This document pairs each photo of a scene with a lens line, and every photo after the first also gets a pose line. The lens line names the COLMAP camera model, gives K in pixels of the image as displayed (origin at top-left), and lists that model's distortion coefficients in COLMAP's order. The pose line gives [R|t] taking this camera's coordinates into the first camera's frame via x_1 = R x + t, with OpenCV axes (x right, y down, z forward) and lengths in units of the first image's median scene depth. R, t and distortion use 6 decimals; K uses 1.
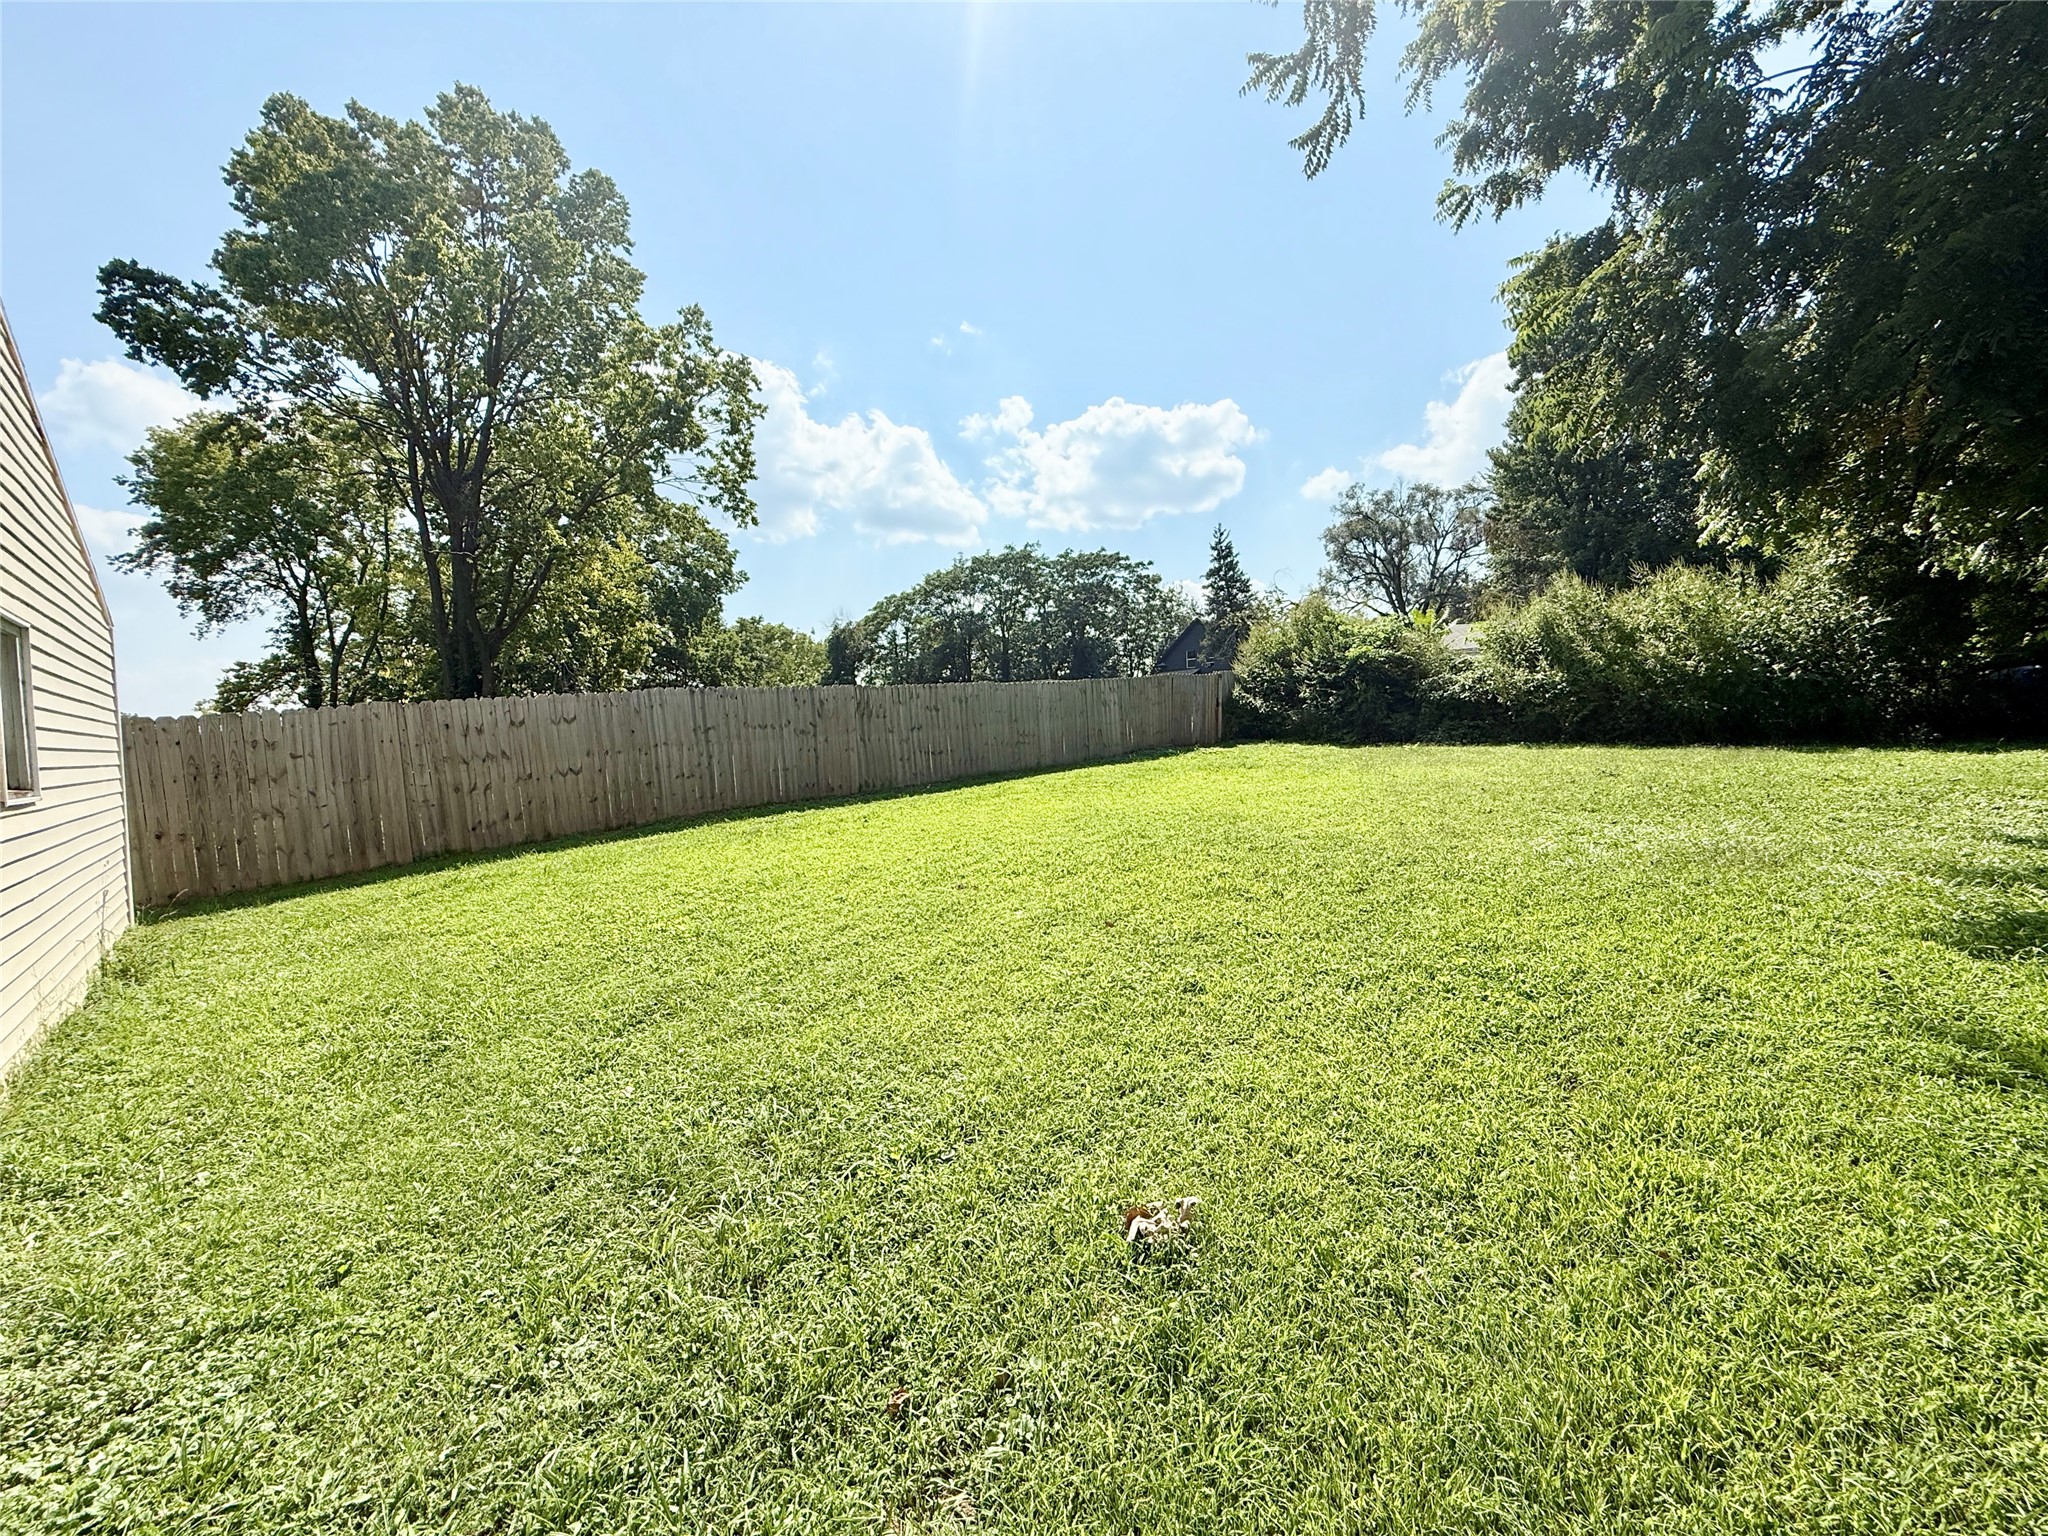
lens RADIAL K [[817.8, 0, 1020.4], [0, 817.8, 768.1], [0, 0, 1]] dist [-0.003079, 0.001569]
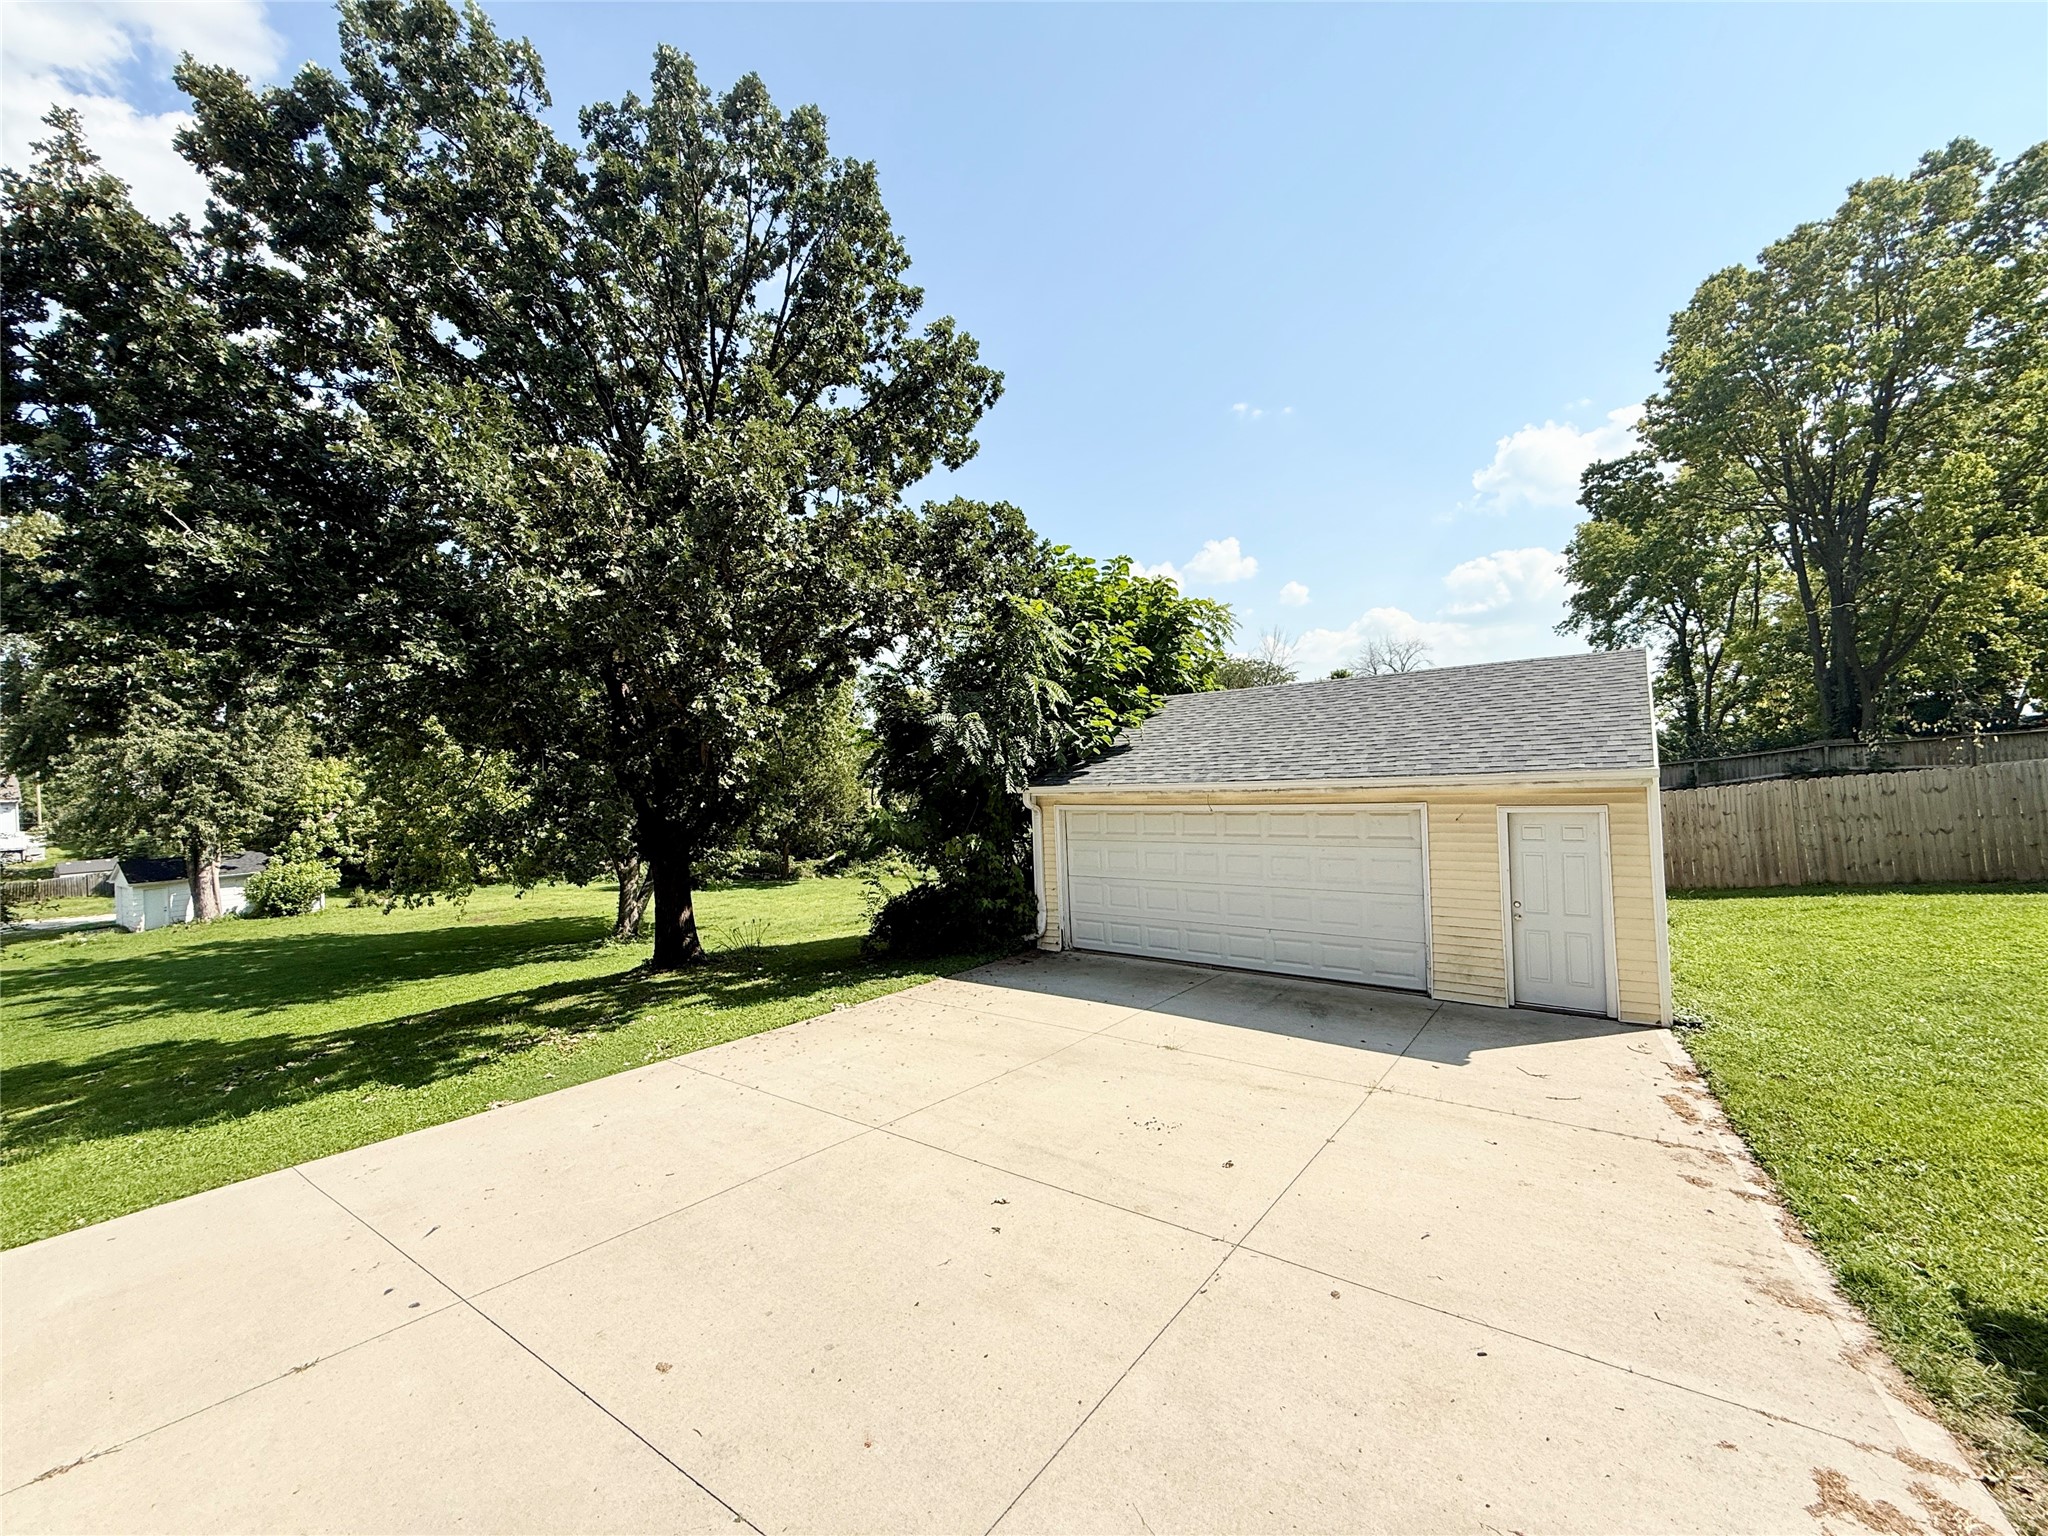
lens RADIAL K [[817.8, 0, 1009.1], [0, 817.8, 761.5], [0, 0, 1]] dist [-0.003079, 0.001569]
pose [[0.175694, 0.010771, -0.984386, 0.432257], [0.003898, 0.999925, 0.011636, -0.122259], [0.984437, -0.005881, 0.175639, -0.631399]]
